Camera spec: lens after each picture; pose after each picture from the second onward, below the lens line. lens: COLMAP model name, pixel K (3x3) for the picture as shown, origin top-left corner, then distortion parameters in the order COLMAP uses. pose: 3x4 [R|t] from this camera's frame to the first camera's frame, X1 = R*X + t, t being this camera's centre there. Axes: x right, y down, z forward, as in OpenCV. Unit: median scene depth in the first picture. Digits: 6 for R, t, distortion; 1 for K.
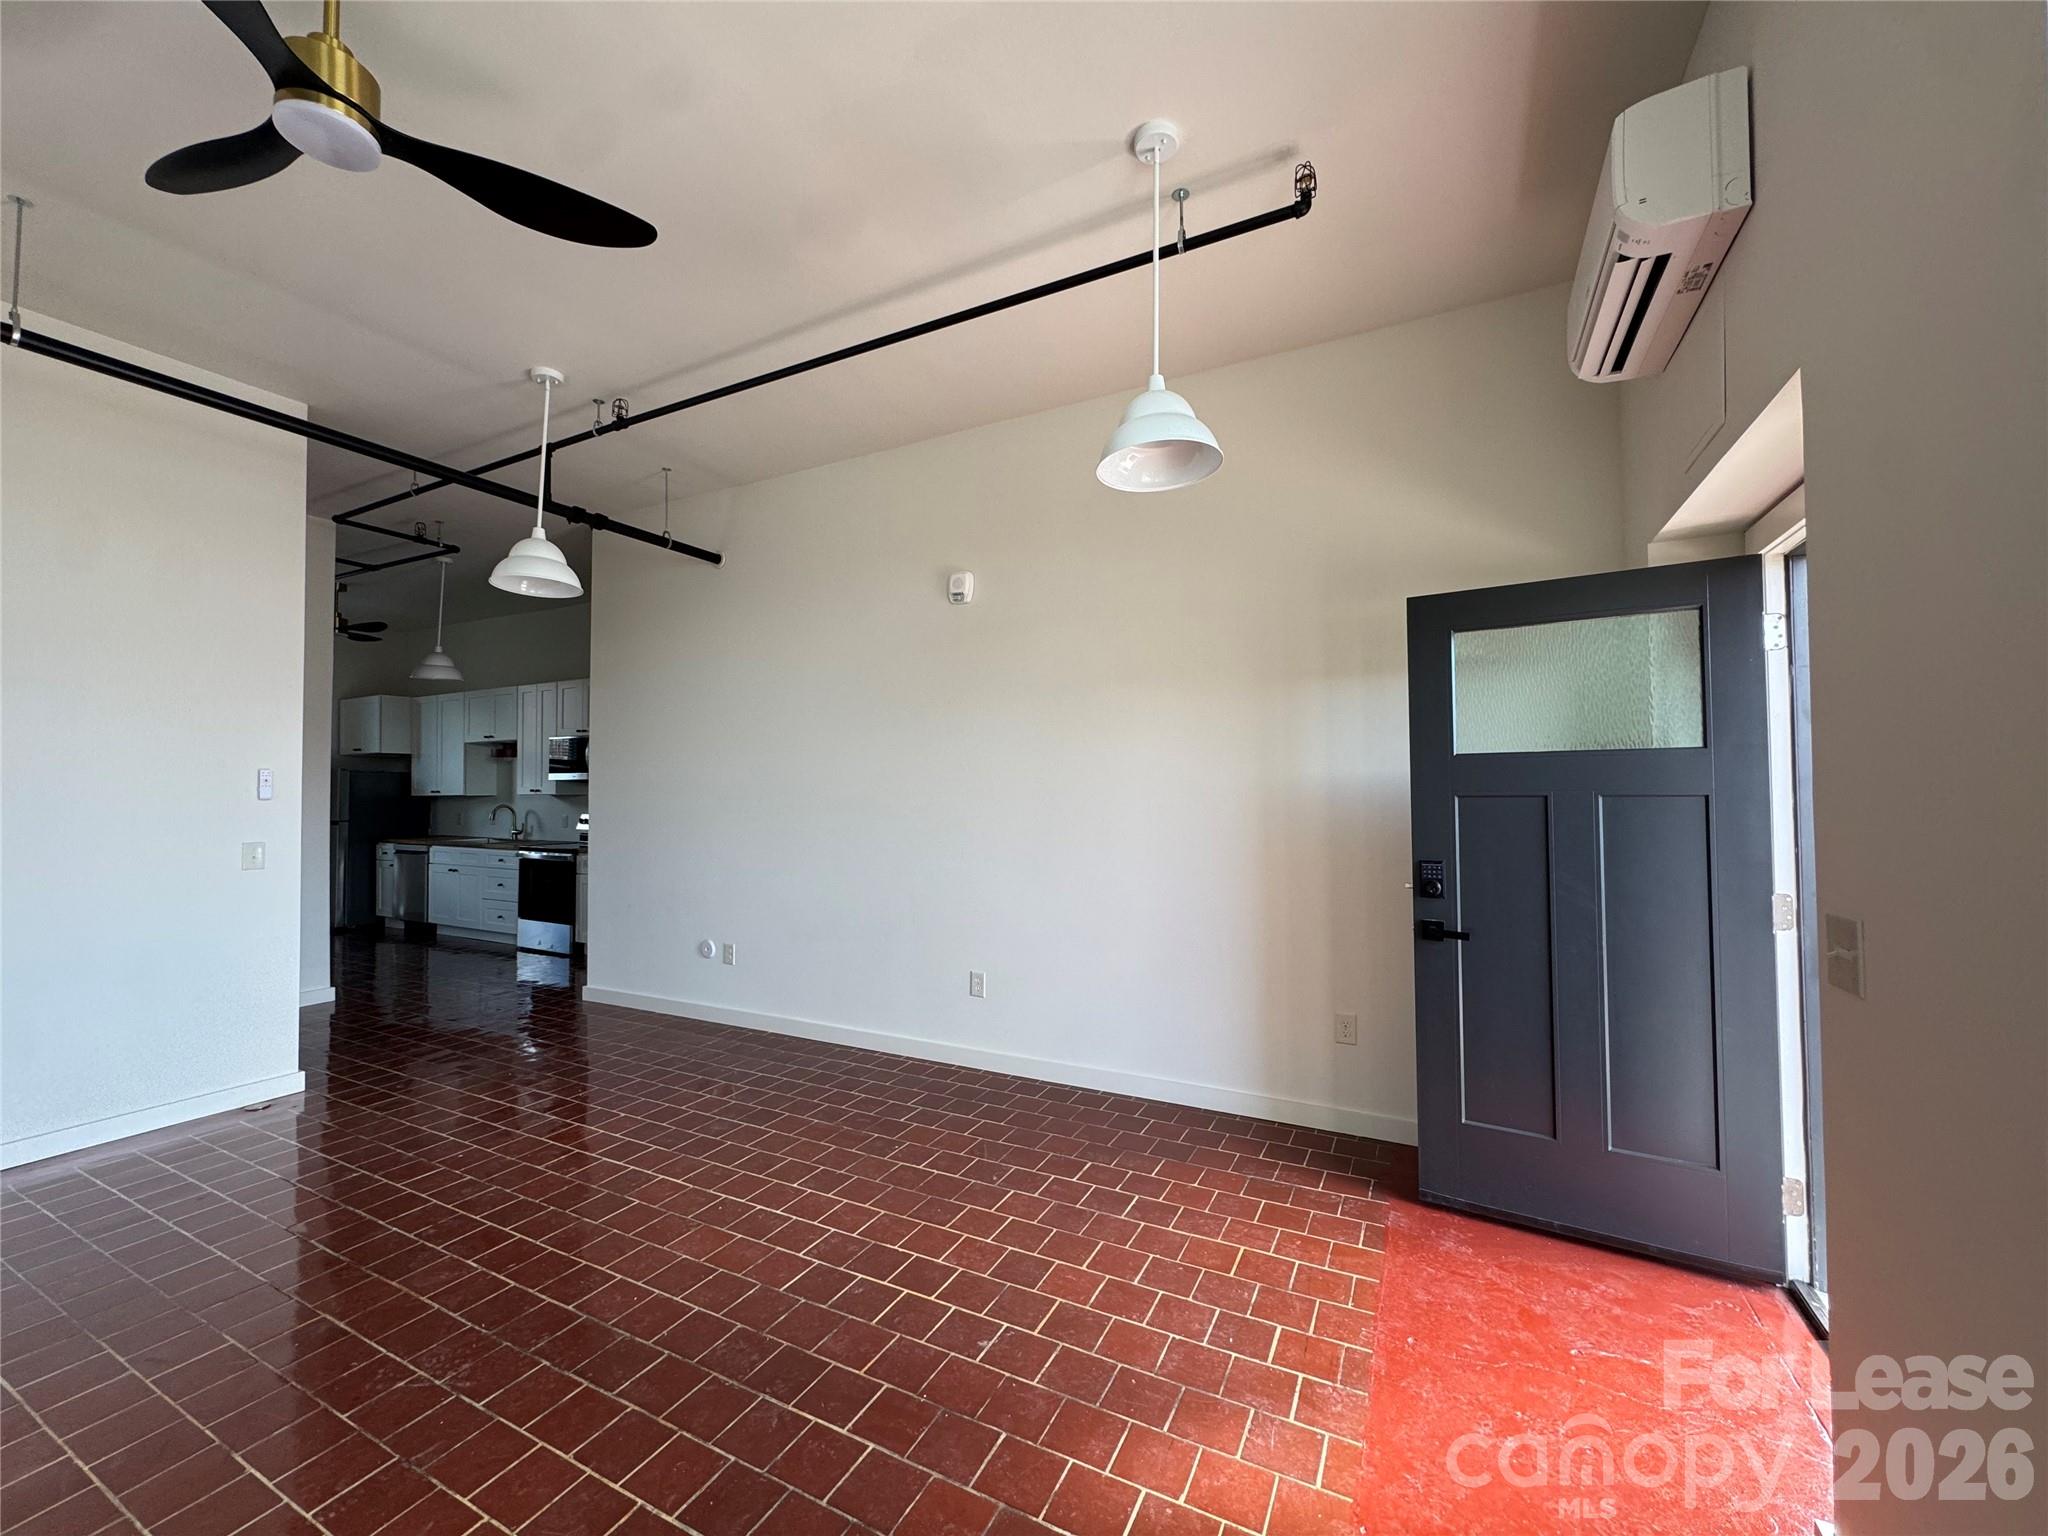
lens RADIAL K [[811.7, 0, 1021.0], [0, 811.7, 767.2], [0, 0, 1]] dist [-0.000391, 0.000314]
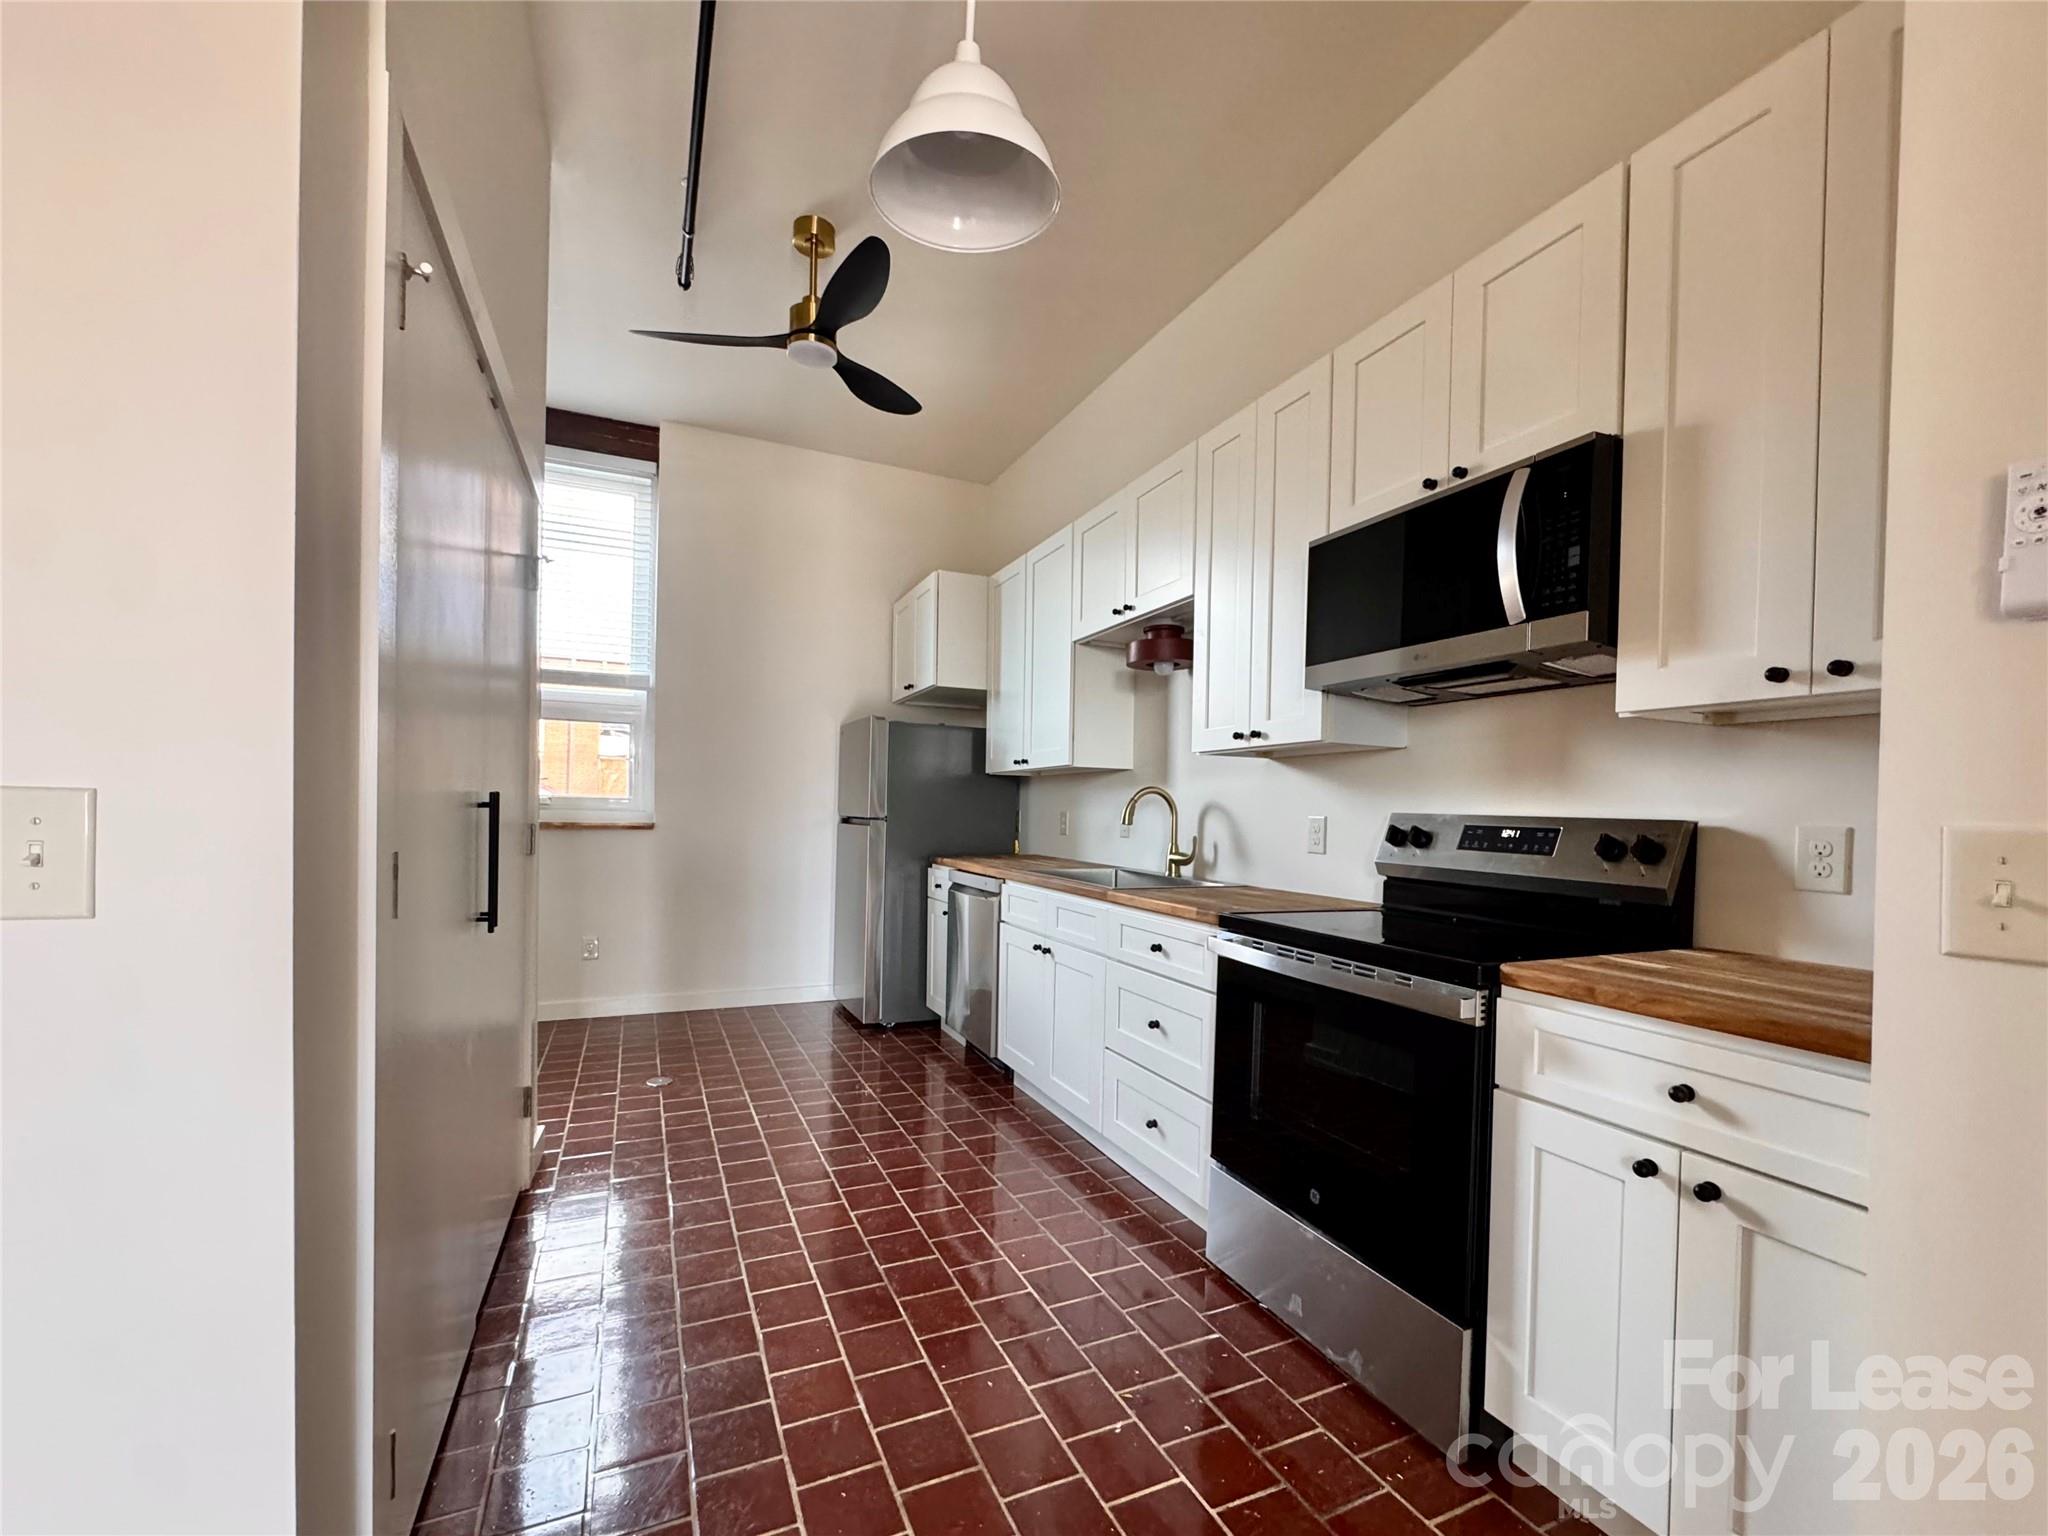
lens RADIAL K [[842.4, 0, 1021.7], [0, 842.4, 806.5], [0, 0, 1]] dist [-0.000778, 0.000655]
pose [[0.784362, 0.020572, -0.619962, -1.424655], [-0.005033, 0.999628, 0.026803, 0.147215], [0.620283, -0.017903, 0.784174, 2.102897]]
